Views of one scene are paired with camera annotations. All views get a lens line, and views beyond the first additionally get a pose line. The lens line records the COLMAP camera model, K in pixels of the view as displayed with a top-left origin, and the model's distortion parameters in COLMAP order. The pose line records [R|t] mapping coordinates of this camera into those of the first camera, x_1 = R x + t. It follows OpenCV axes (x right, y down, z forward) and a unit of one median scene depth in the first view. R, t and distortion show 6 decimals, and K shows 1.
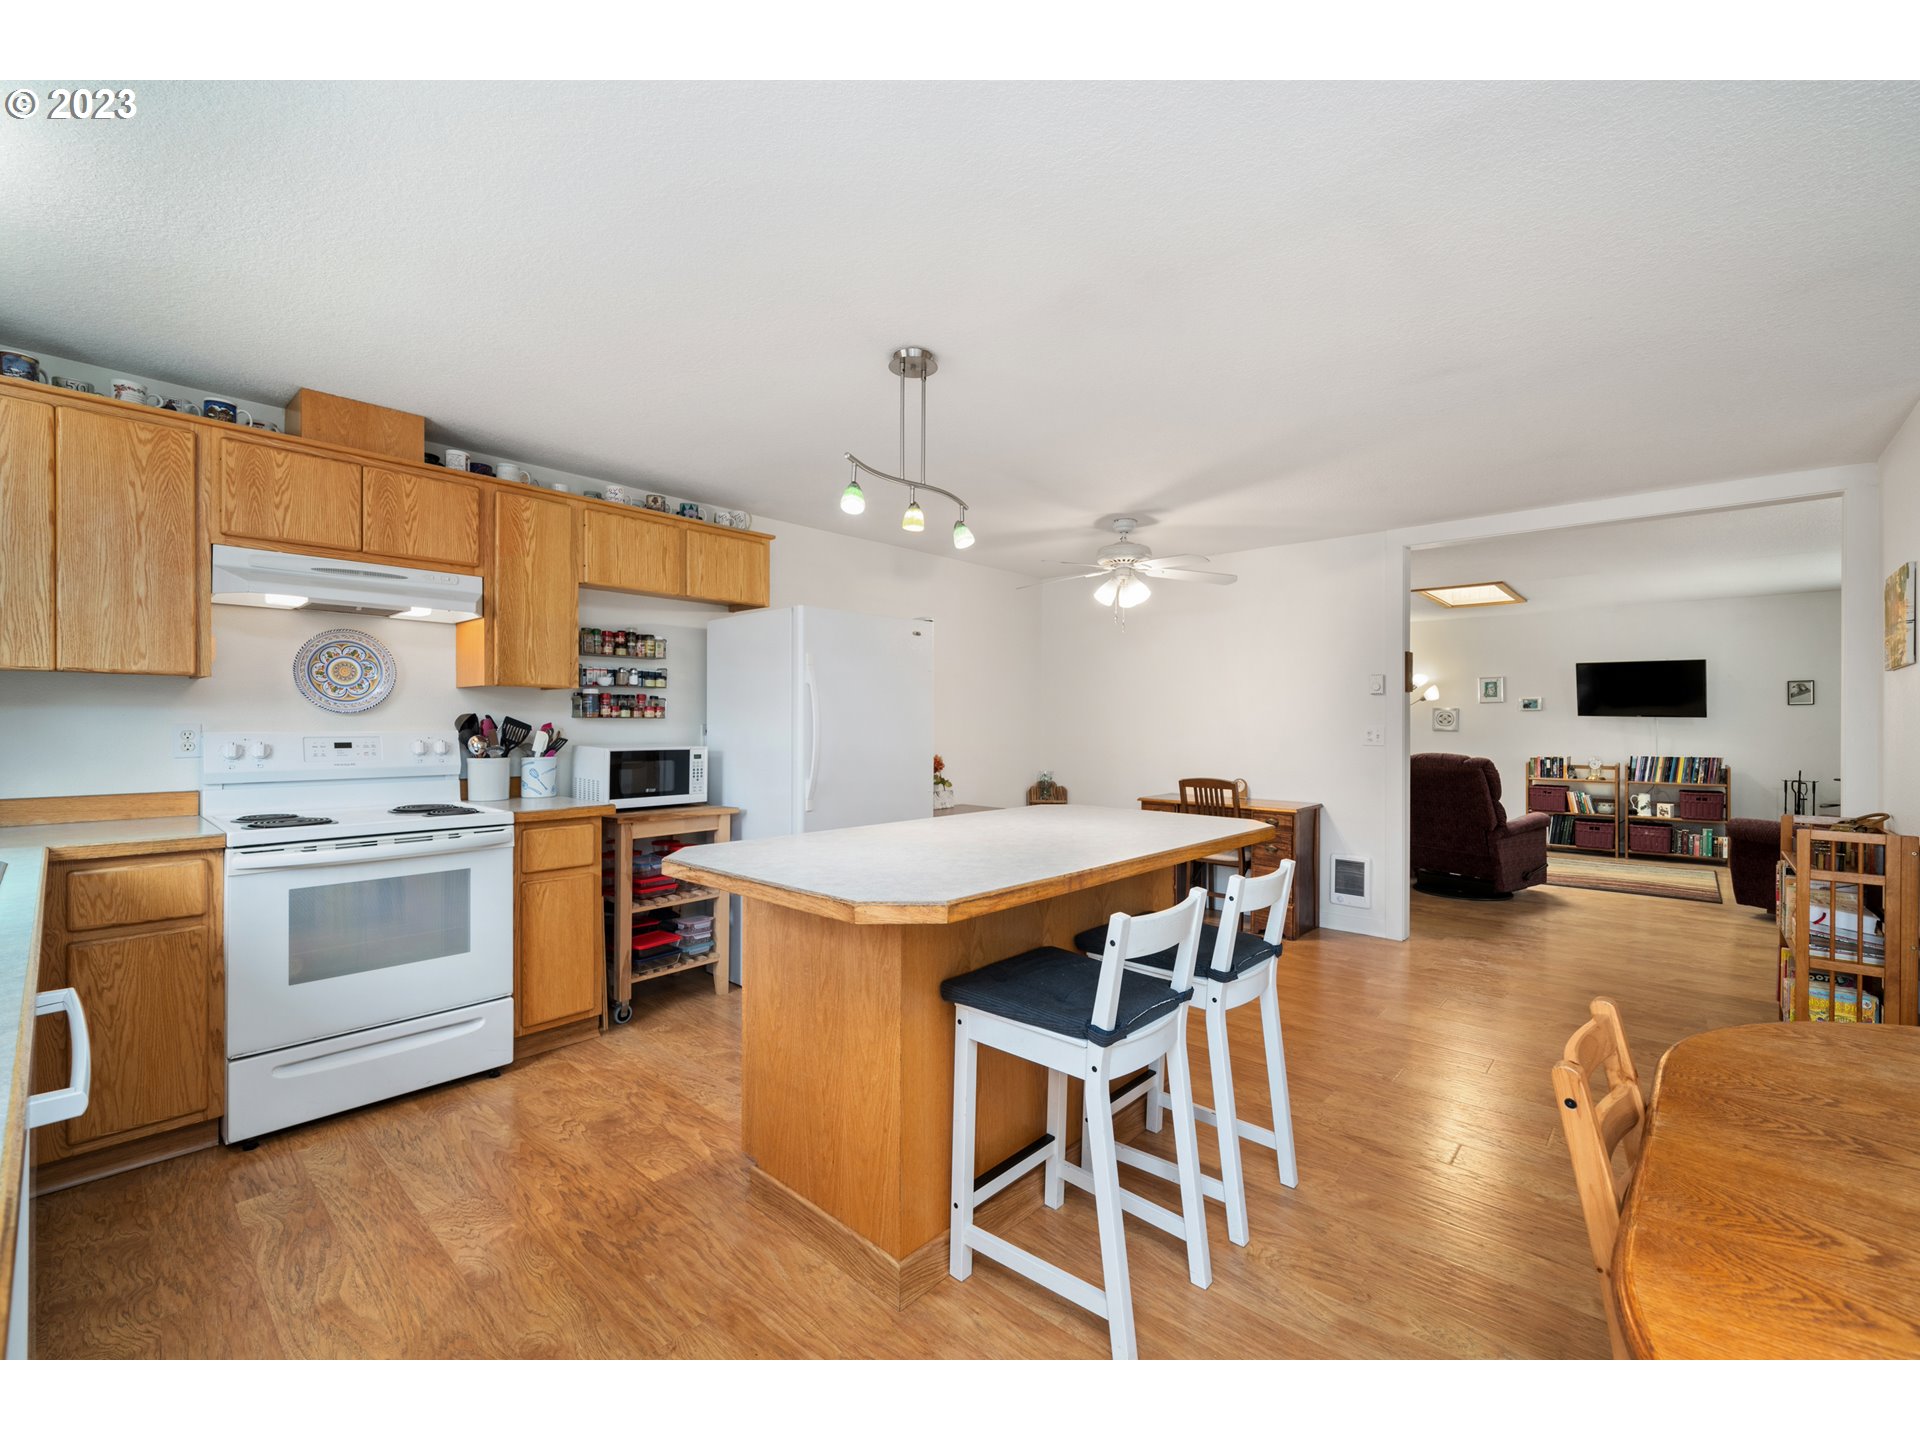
lens RADIAL K [[826.2, 0, 955.0], [0, 826.2, 721.4], [0, 0, 1]] dist [-0.000359, 0.000251]
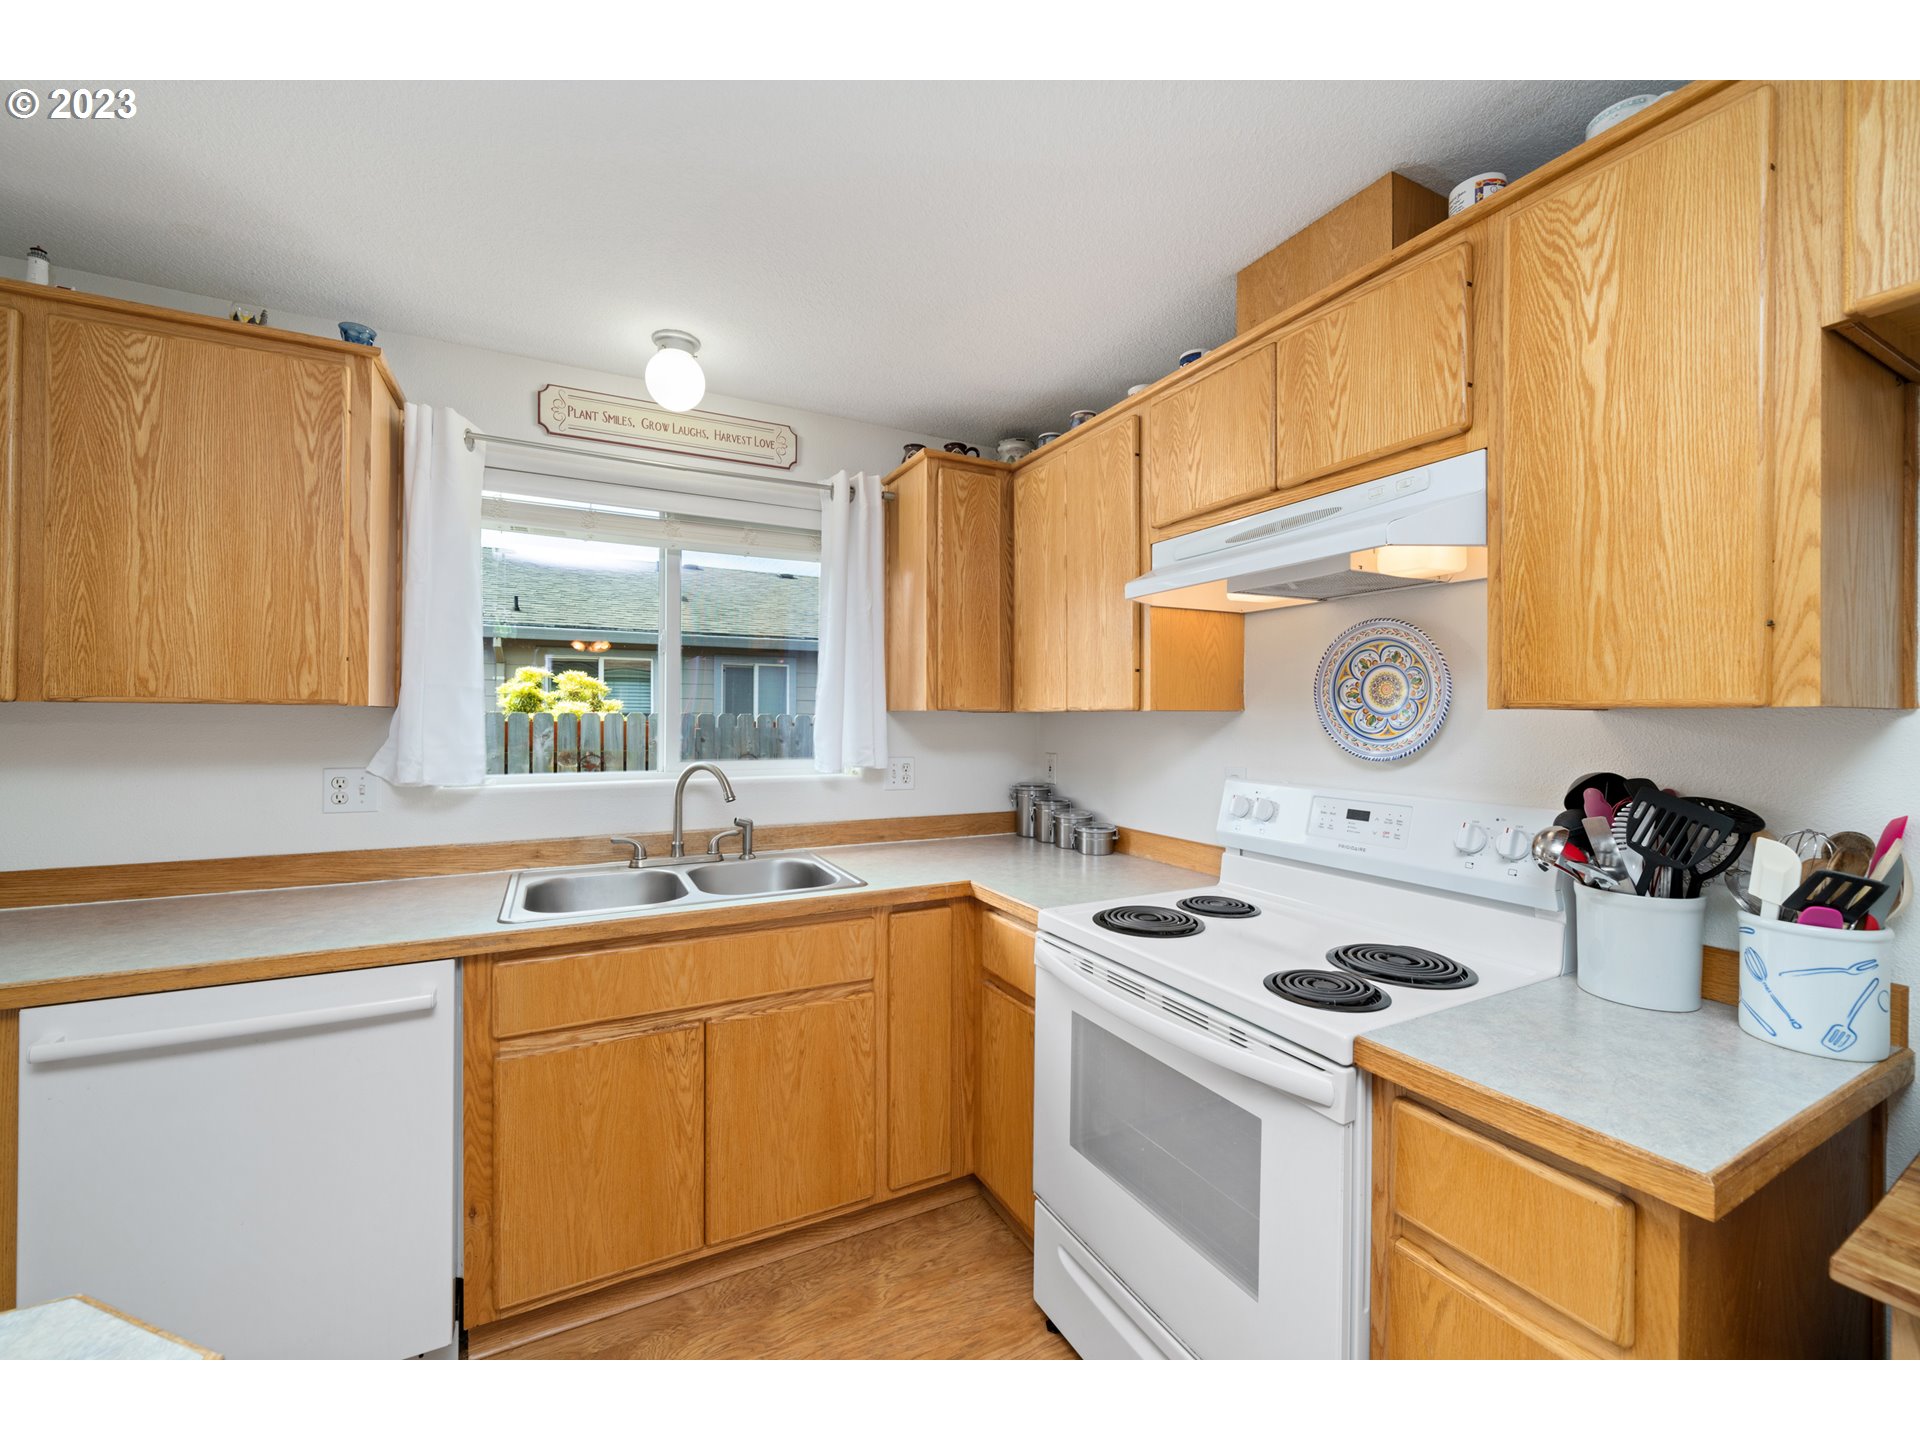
lens RADIAL K [[757.0, 0, 948.9], [0, 757.0, 717.7], [0, 0, 1]] dist [-0.001608, 0.000240]
pose [[-0.357284, -0.002921, -0.933991, -0.055895], [-0.003017, 0.999994, -0.001973, -0.017360], [0.933991, 0.002113, -0.357290, 0.407679]]
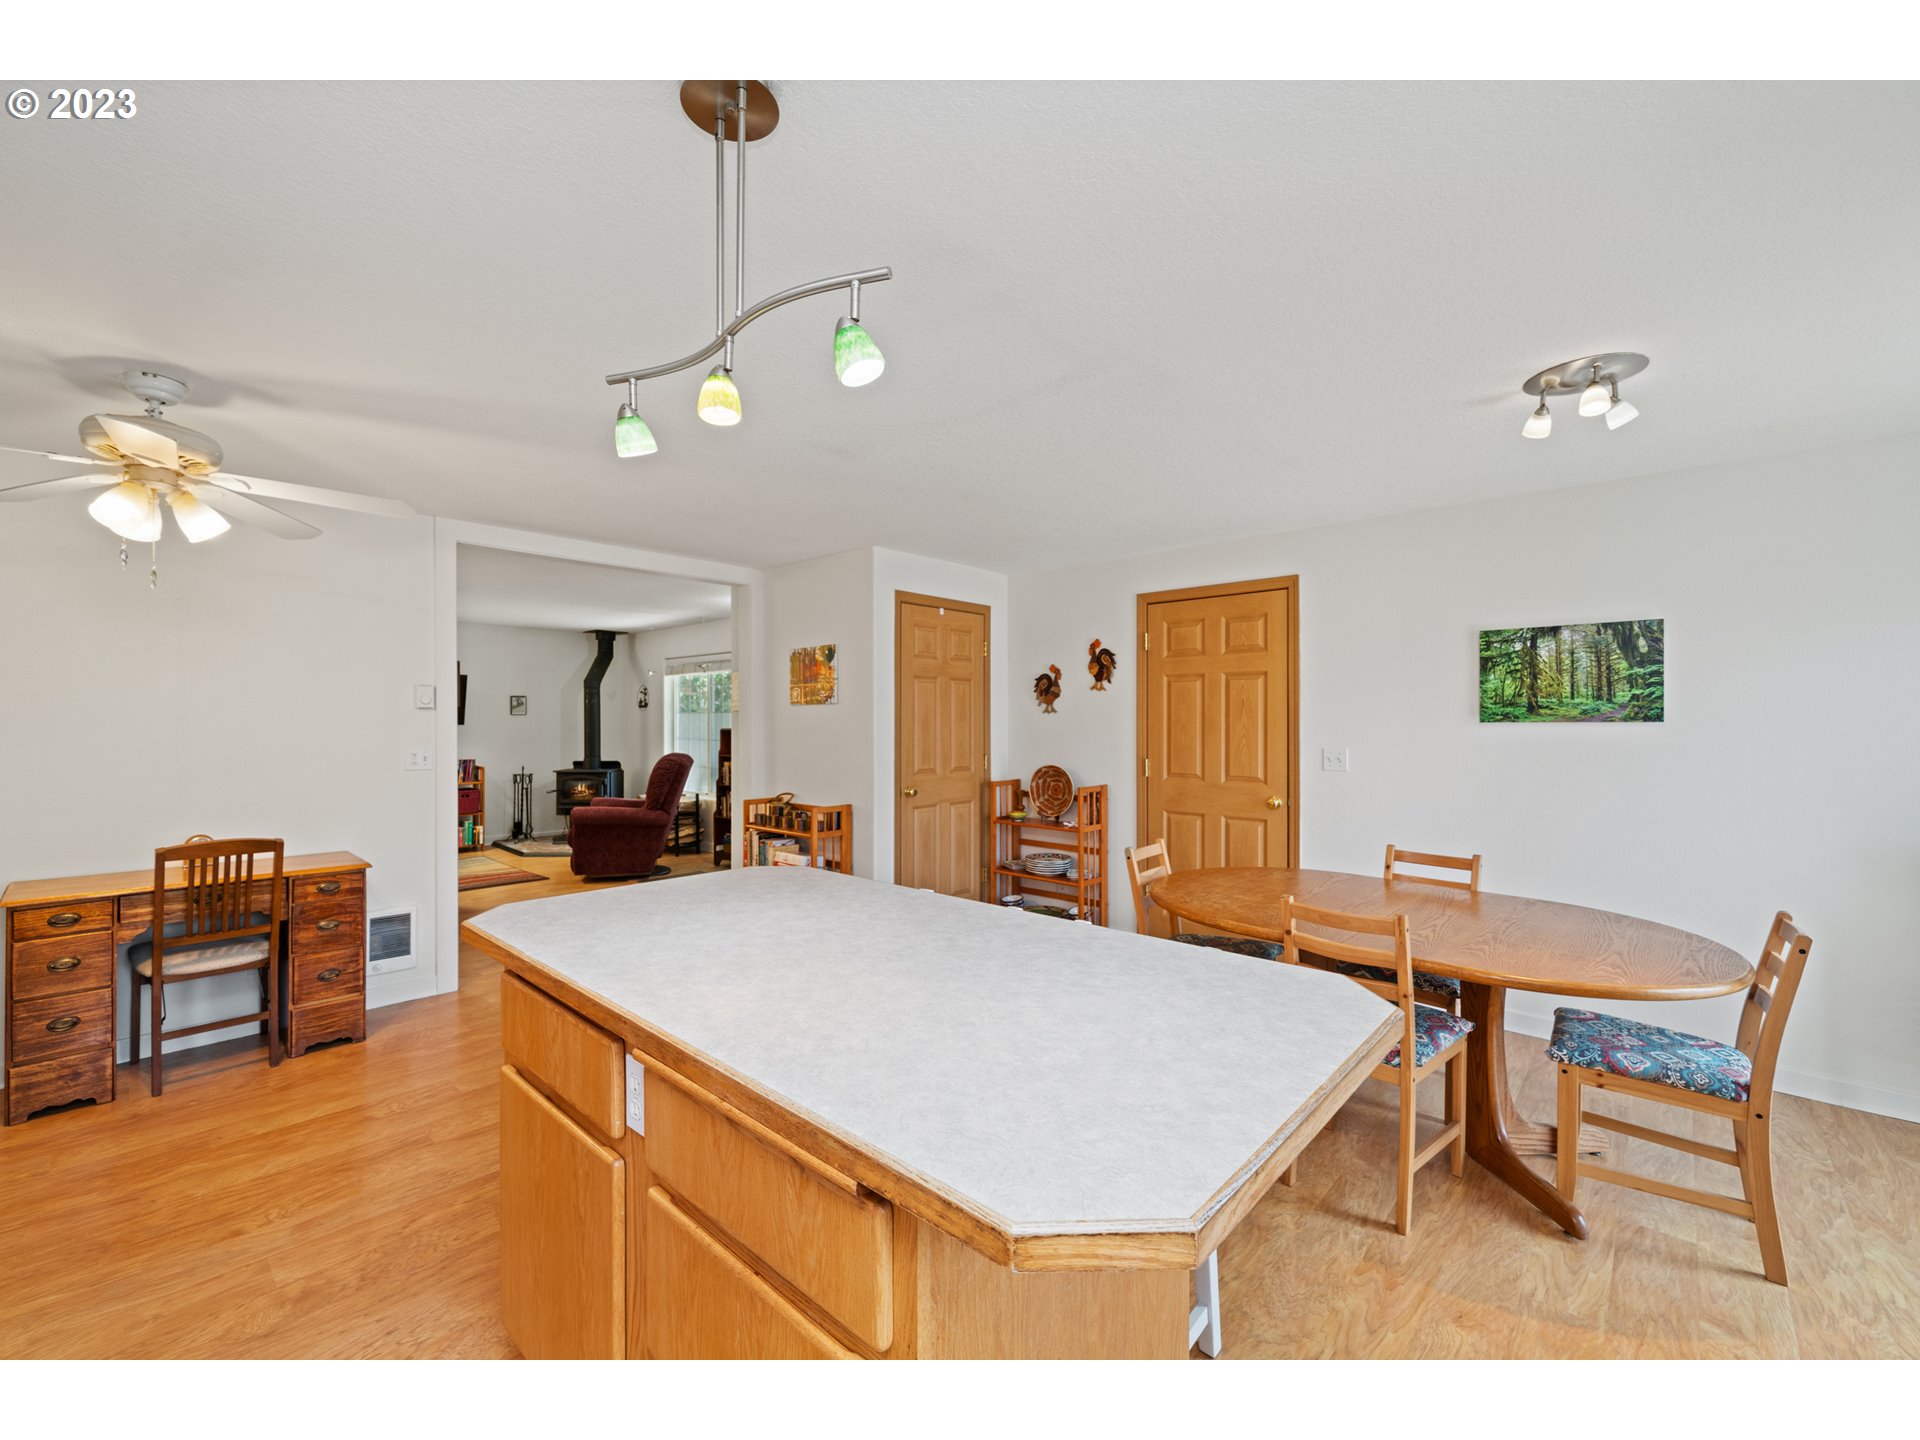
lens RADIAL K [[776.3, 0, 954.2], [0, 776.3, 729.8], [0, 0, 1]] dist [-0.000917, 0.000110]
pose [[0.009723, -0.012776, 0.999871, -0.190199], [-0.006303, 0.999898, 0.012838, -0.017722], [-0.999933, -0.006427, 0.009642, 0.314213]]
